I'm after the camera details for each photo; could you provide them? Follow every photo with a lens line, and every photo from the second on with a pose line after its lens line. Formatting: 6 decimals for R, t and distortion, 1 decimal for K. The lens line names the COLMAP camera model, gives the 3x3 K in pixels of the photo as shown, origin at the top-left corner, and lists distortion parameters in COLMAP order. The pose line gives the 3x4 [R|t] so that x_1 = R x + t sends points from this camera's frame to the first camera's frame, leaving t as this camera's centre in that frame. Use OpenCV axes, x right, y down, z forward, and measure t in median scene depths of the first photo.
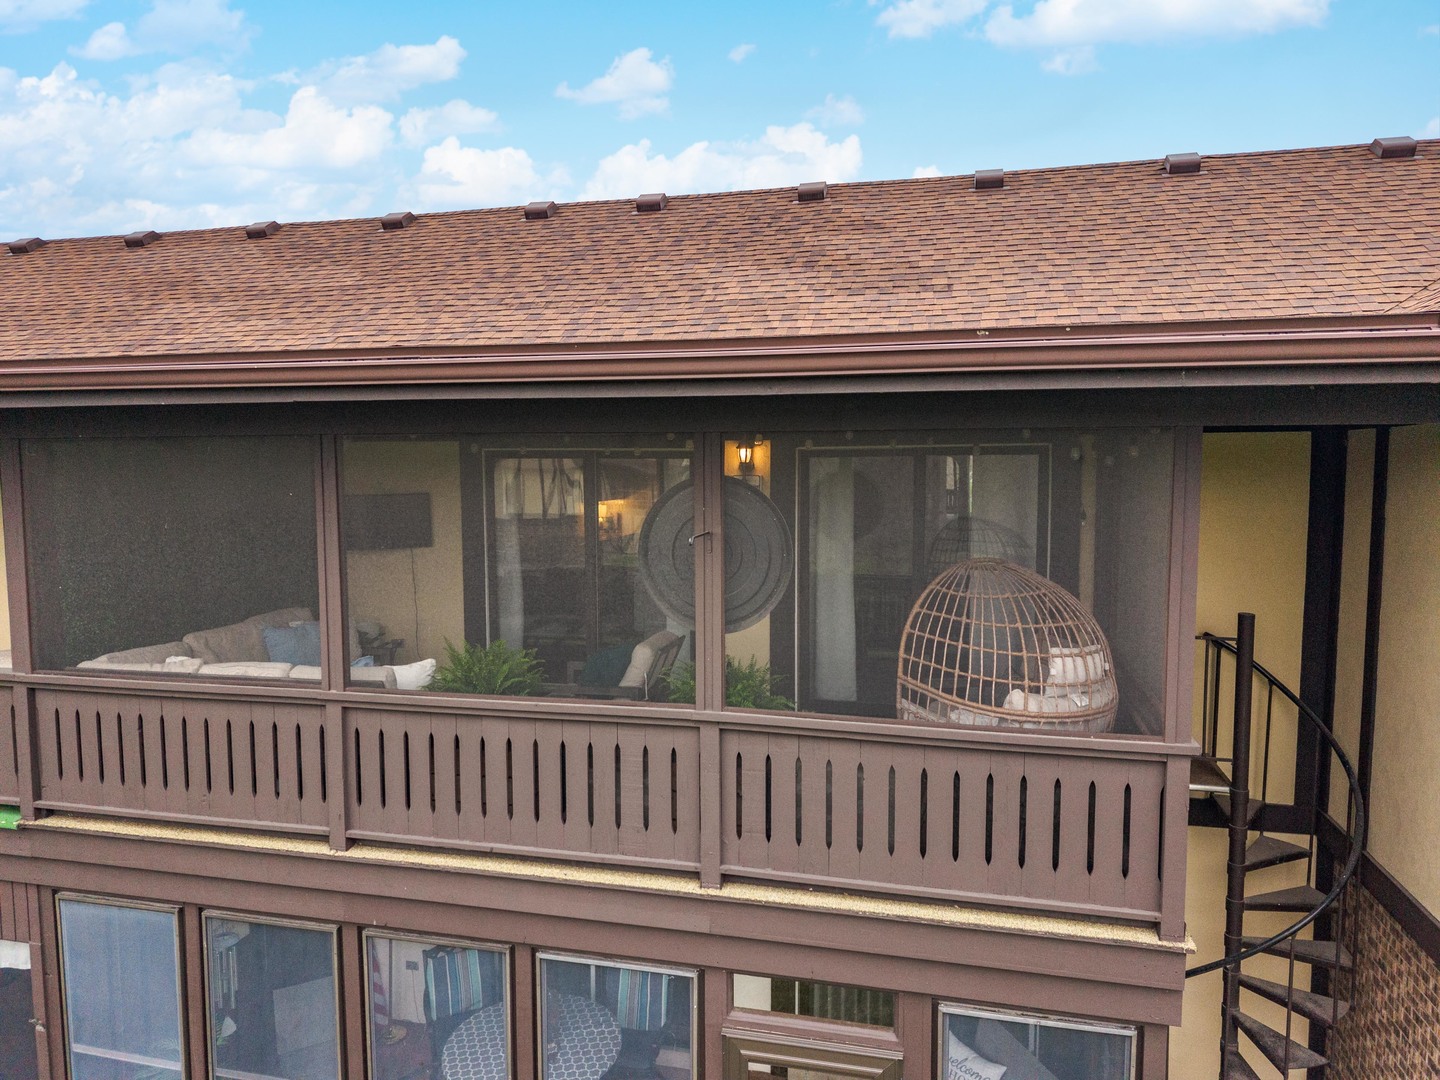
lens RADIAL K [[962.1, 0, 720.0], [0, 962.1, 540.0], [0, 0, 1]] dist [0.031981, -0.045366]
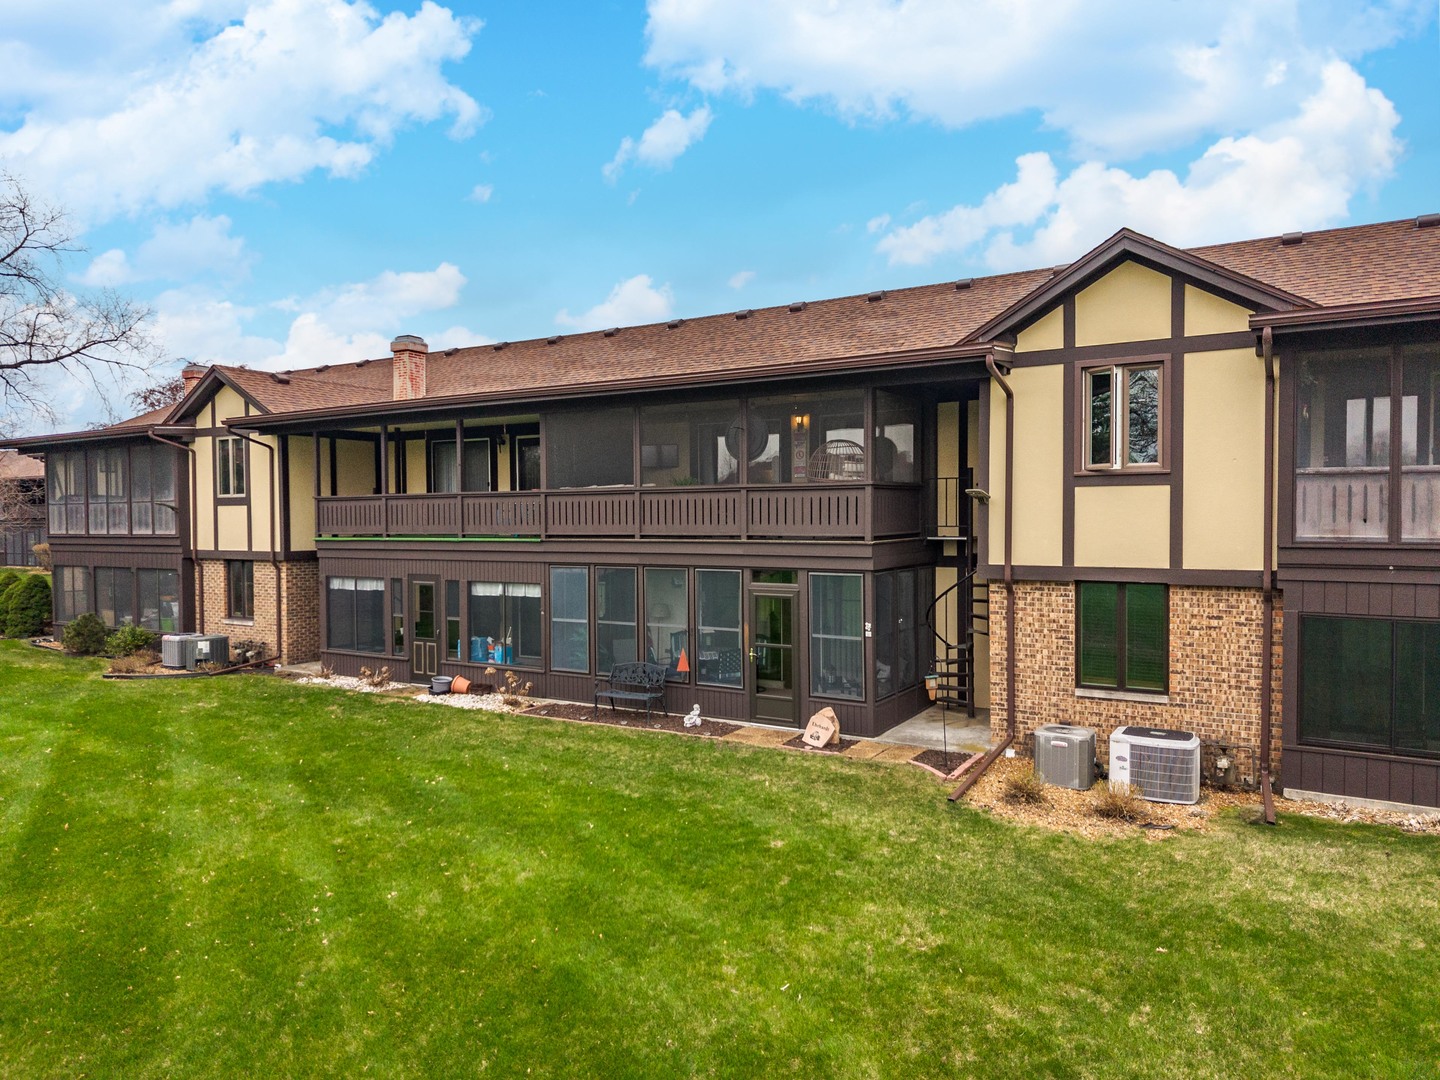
lens RADIAL K [[962.1, 0, 720.0], [0, 962.1, 540.0], [0, 0, 1]] dist [0.031981, -0.045366]
pose [[0.953357, 0.003349, -0.301825, 0.400349], [-0.019450, 0.998542, -0.050358, 0.237717], [0.301216, 0.053880, 0.952032, -0.942704]]
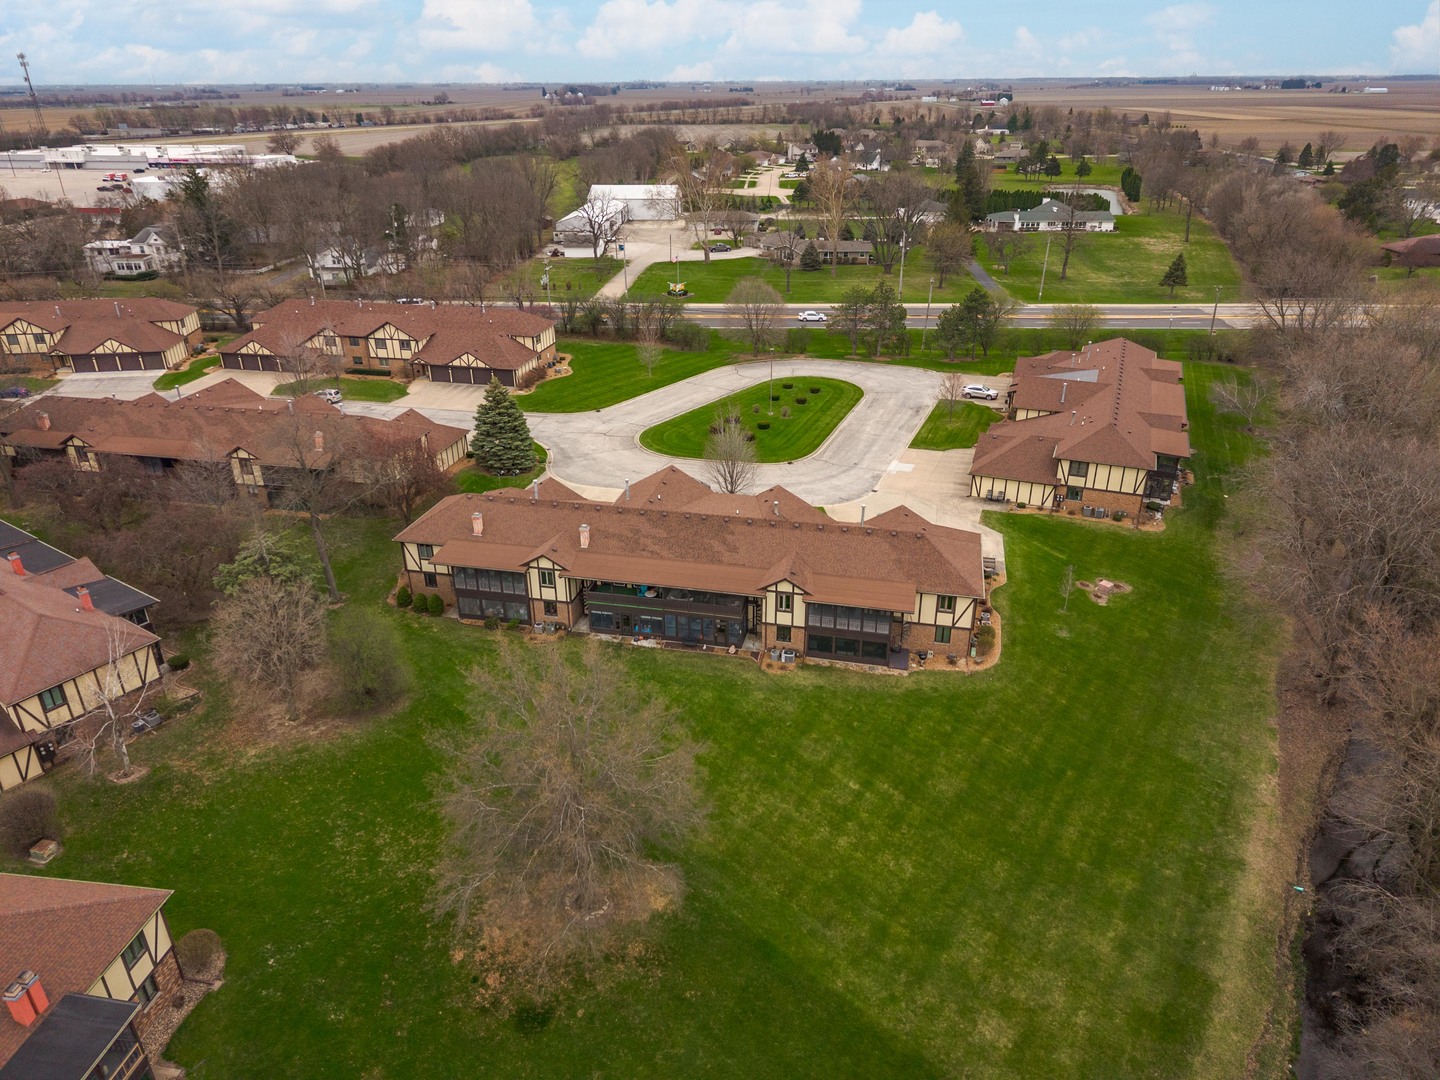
lens RADIAL K [[962.1, 0, 720.0], [0, 962.1, 540.0], [0, 0, 1]] dist [0.031981, -0.045366]
pose [[0.999859, -0.013782, 0.009562, -0.022950], [0.009304, 0.929970, 0.367518, -3.024087], [-0.013958, -0.367377, 0.929967, -6.080014]]
